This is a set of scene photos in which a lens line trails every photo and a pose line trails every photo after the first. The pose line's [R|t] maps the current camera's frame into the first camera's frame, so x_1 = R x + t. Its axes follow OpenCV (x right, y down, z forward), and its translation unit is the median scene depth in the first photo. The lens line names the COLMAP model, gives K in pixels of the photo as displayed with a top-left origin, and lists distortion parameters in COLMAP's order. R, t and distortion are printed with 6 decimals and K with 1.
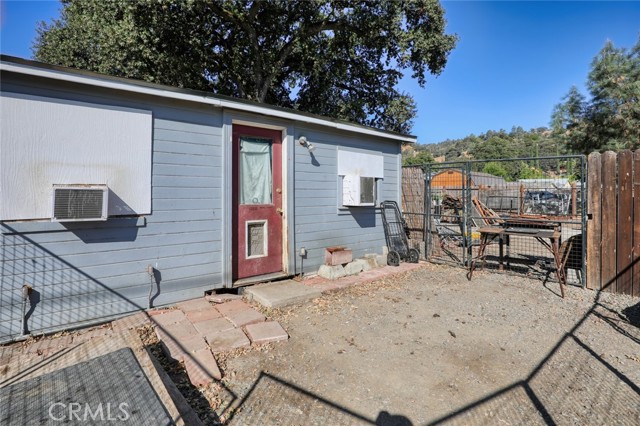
lens RADIAL K [[309.0, 0, 319.7], [0, 309.0, 197.0], [0, 0, 1]] dist [-0.032620, 0.006043]
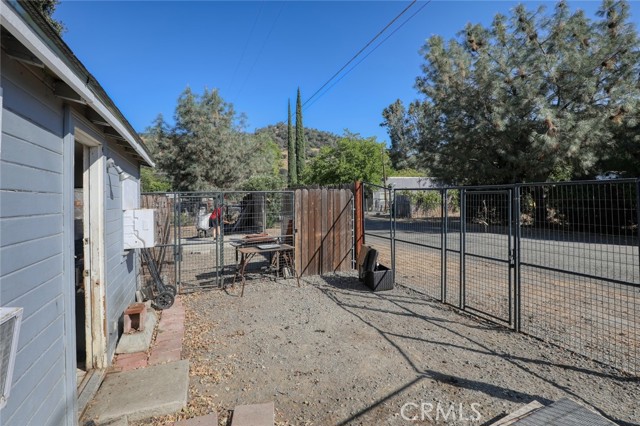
lens RADIAL K [[317.1, 0, 321.4], [0, 317.1, 194.3], [0, 0, 1]] dist [-0.028408, 0.002331]
pose [[0.312407, 0.000343, 0.949948, -0.417160], [0.044910, 0.998876, -0.015130, -0.062251], [-0.948886, 0.047389, 0.312041, 0.251567]]
